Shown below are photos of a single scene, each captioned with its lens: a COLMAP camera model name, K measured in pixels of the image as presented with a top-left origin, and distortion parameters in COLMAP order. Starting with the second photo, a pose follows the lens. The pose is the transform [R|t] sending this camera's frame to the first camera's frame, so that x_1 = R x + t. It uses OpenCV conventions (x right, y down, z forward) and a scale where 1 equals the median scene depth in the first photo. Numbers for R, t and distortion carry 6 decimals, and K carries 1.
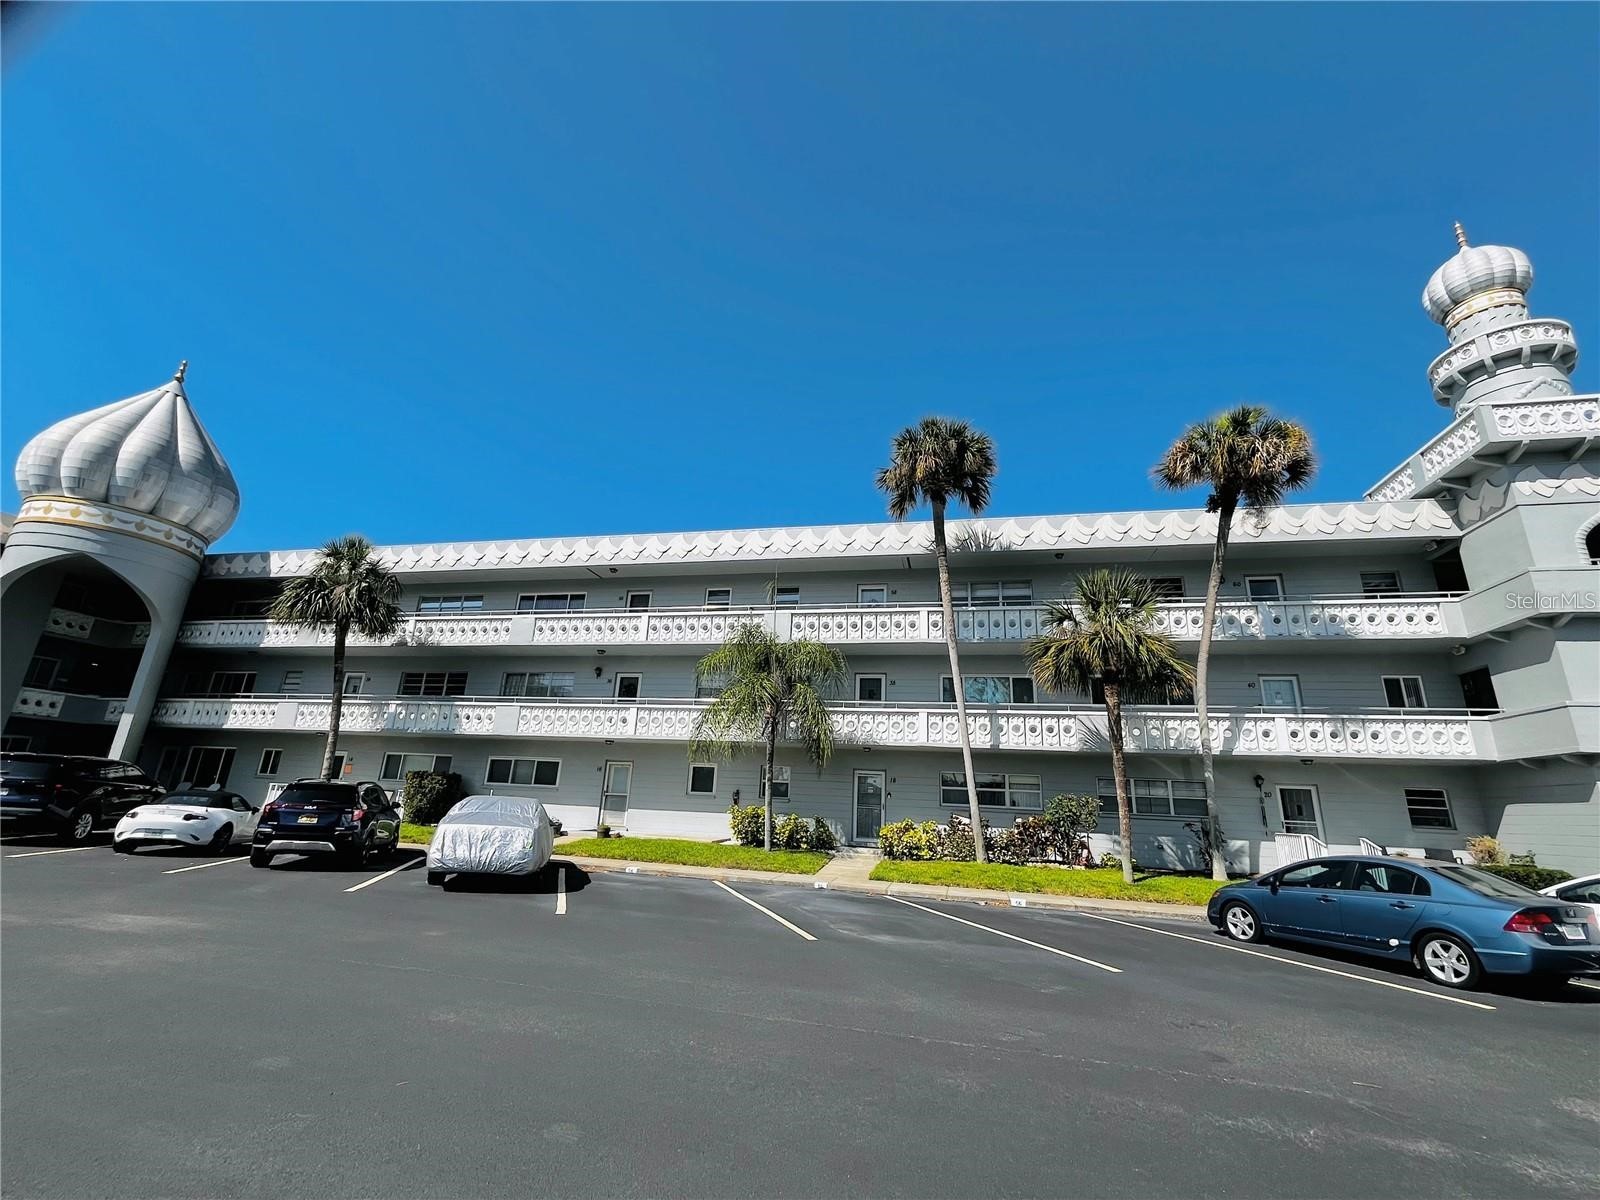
lens RADIAL K [[607.0, 0, 800.0], [0, 607.0, 600.0], [0, 0, 1]] dist [-0.000369, -0.000019]
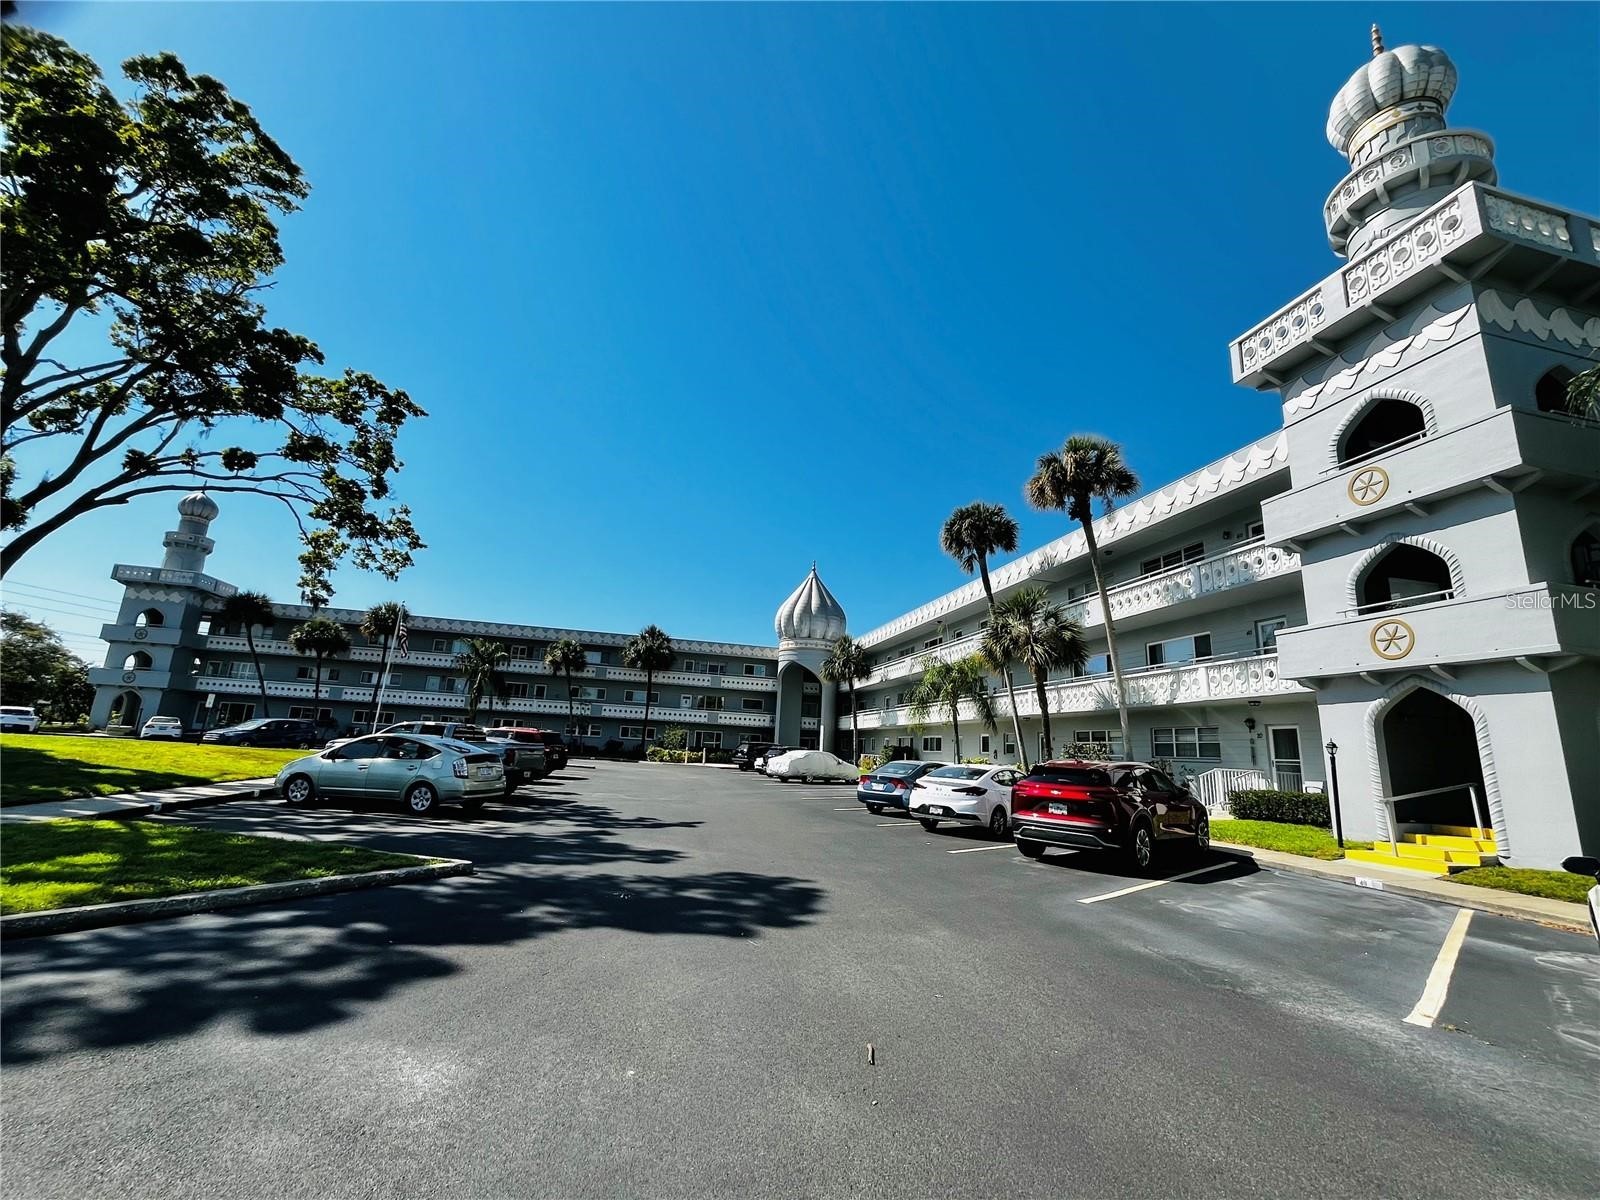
lens RADIAL K [[670.3, 0, 800.0], [0, 670.3, 600.0], [0, 0, 1]] dist [-0.001140, -0.000098]
pose [[0.413735, -0.230018, -0.880861, 1.219206], [0.276348, 0.953634, -0.119222, 0.011237], [0.867442, -0.194098, 0.458116, -0.144135]]
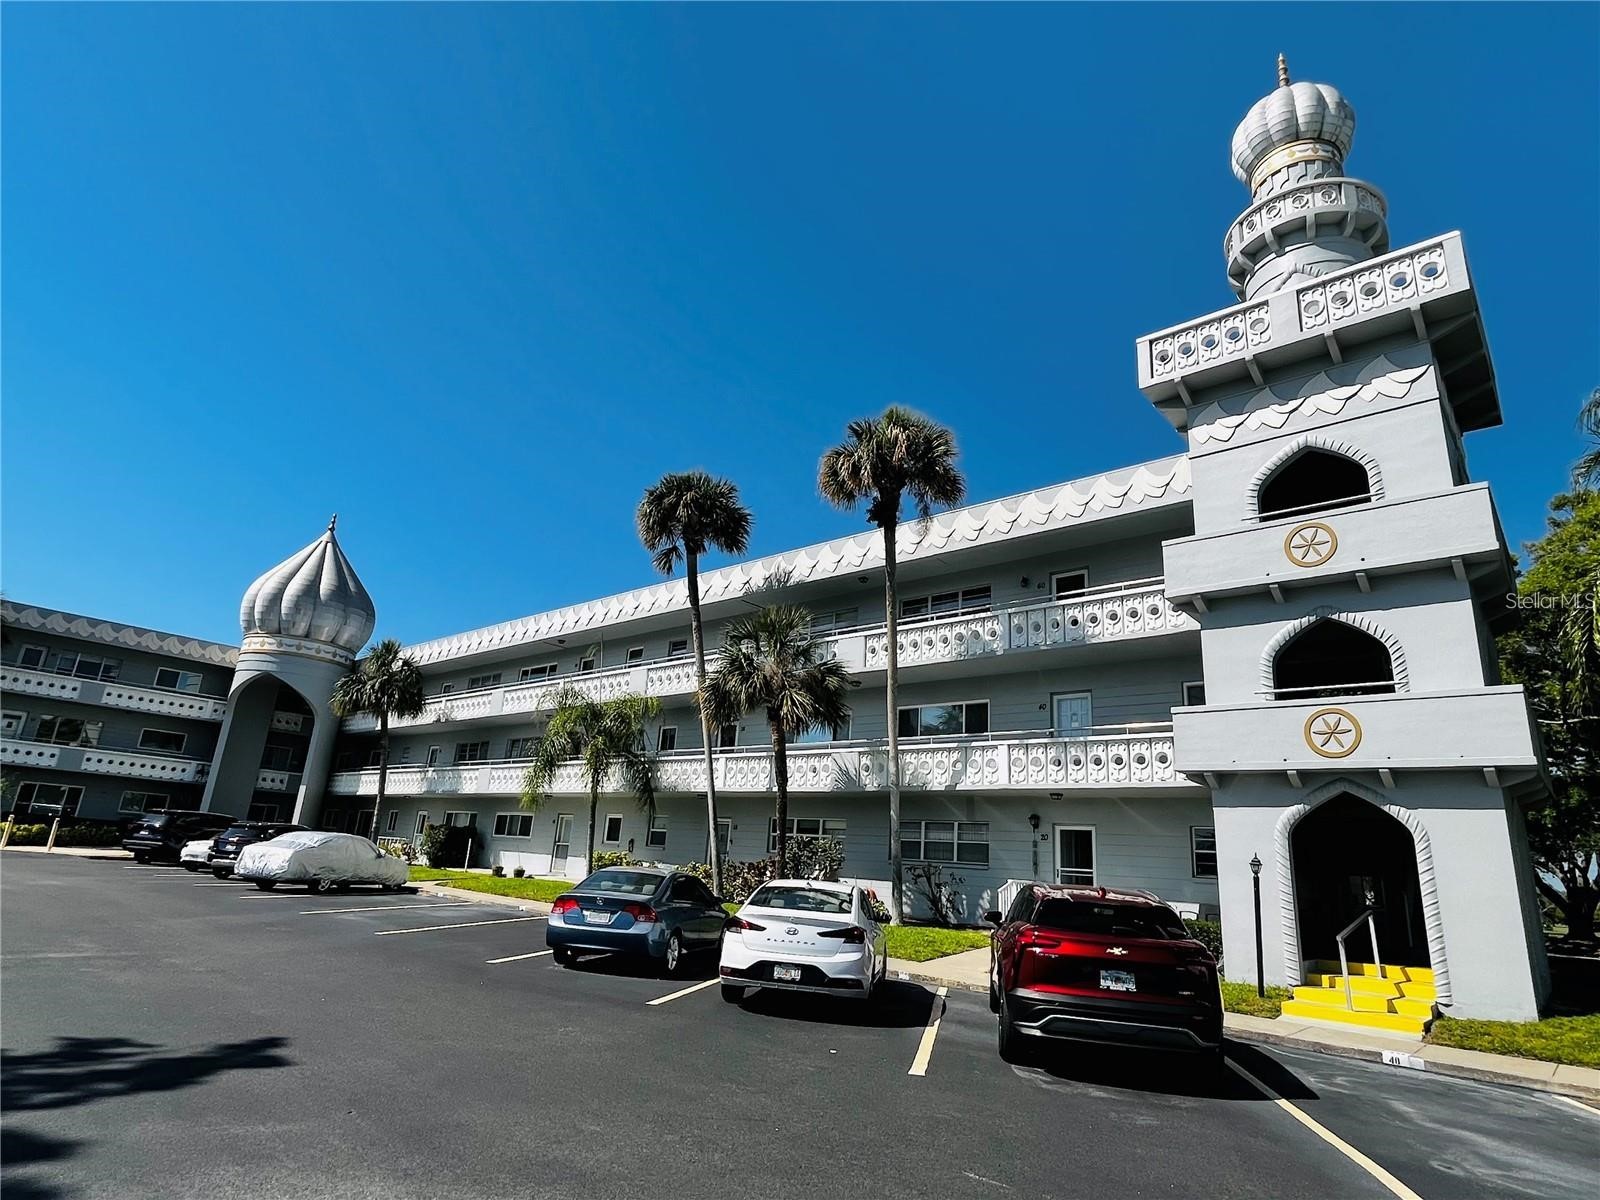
lens RADIAL K [[873.1, 0, 800.0], [0, 873.1, 600.0], [0, 0, 1]] dist [-0.001060, -0.000214]
pose [[0.860559, -0.139979, -0.489739, 0.895091], [0.146241, 0.988915, -0.025684, -0.016523], [0.487906, -0.049518, 0.871491, -0.156606]]
